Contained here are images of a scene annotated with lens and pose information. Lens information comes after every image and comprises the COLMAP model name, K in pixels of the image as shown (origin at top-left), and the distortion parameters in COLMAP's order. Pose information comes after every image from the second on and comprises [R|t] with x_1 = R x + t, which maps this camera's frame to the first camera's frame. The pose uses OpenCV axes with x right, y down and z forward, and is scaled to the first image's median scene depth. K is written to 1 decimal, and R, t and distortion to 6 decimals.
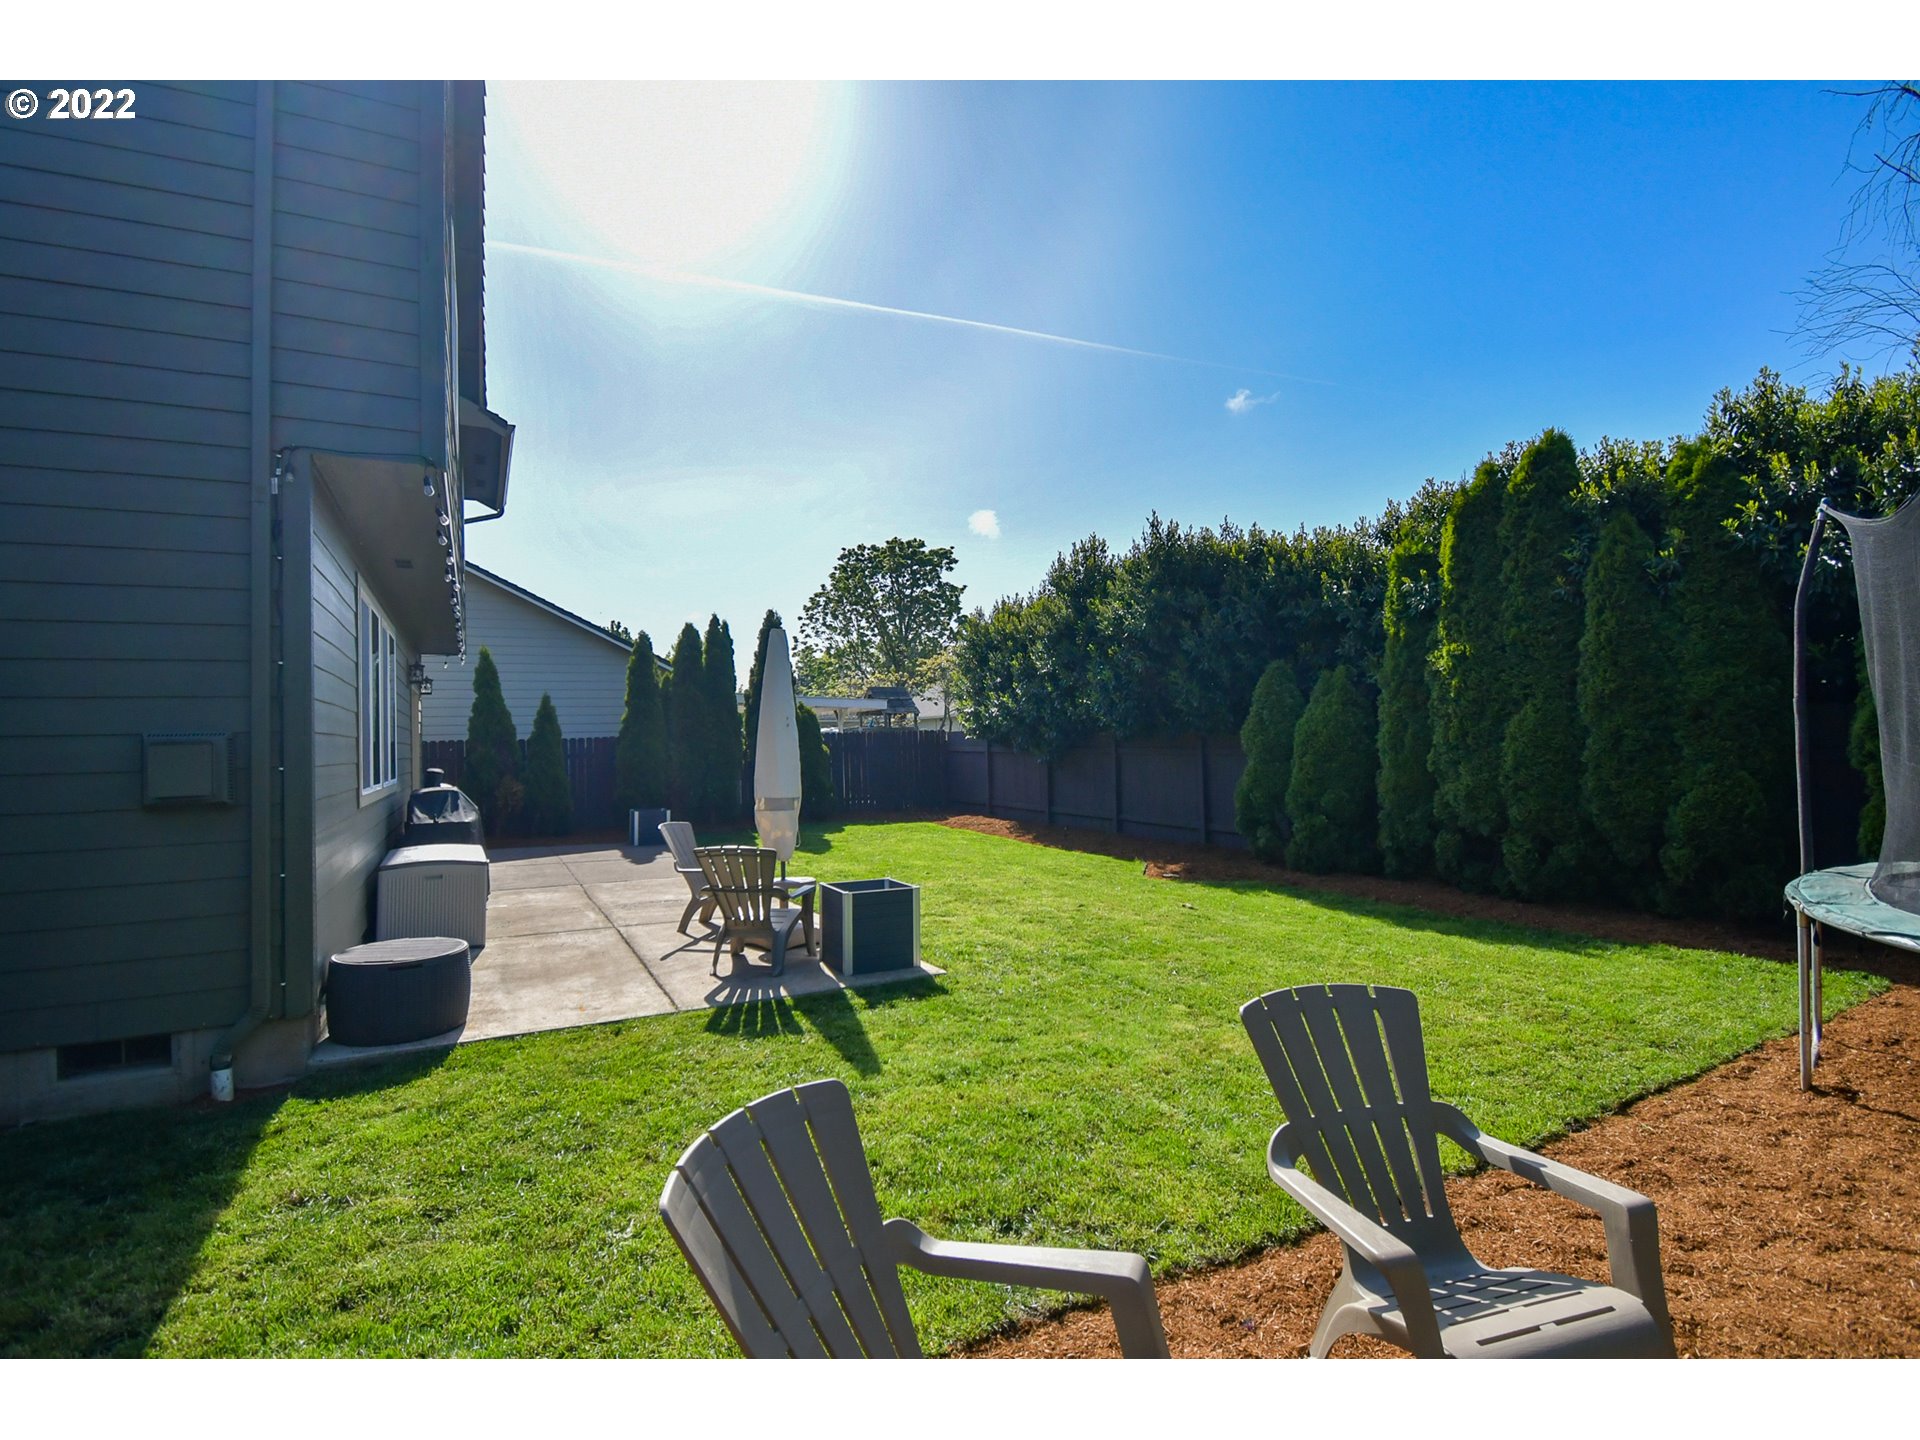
lens RADIAL K [[861.4, 0, 960.0], [0, 861.4, 720.0], [0, 0, 1]] dist [0.025162, -0.028088]
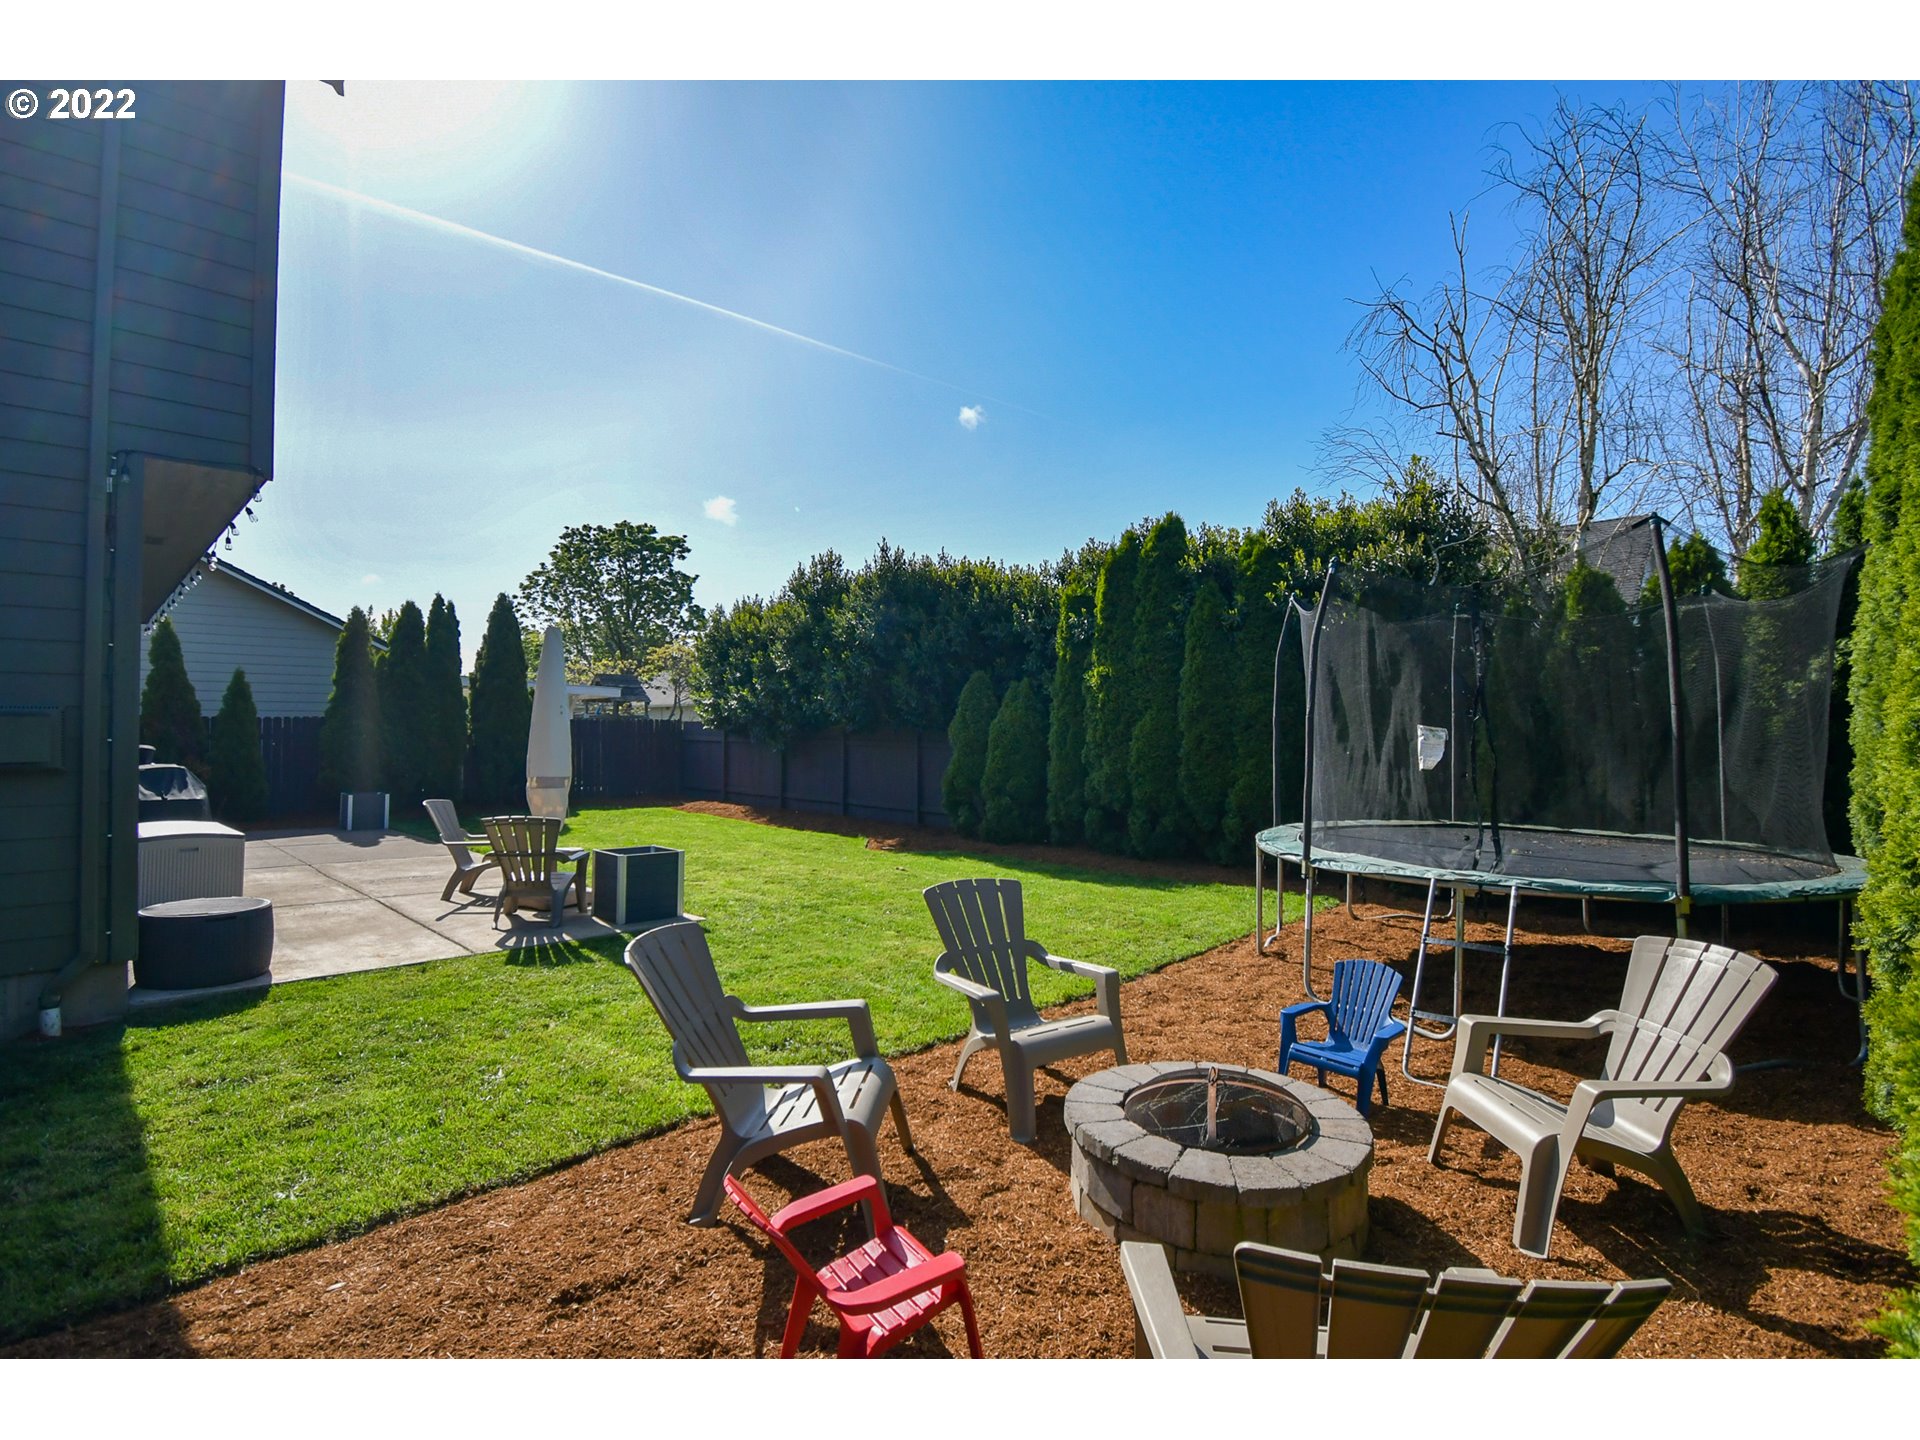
lens RADIAL K [[878.4, 0, 957.1], [0, 878.4, 721.7], [0, 0, 1]] dist [0.023367, -0.028715]
pose [[0.951578, 0.028544, 0.306080, -0.050641], [-0.031664, 0.999485, 0.005230, -0.004026], [-0.305773, -0.014669, 0.951991, -0.220438]]
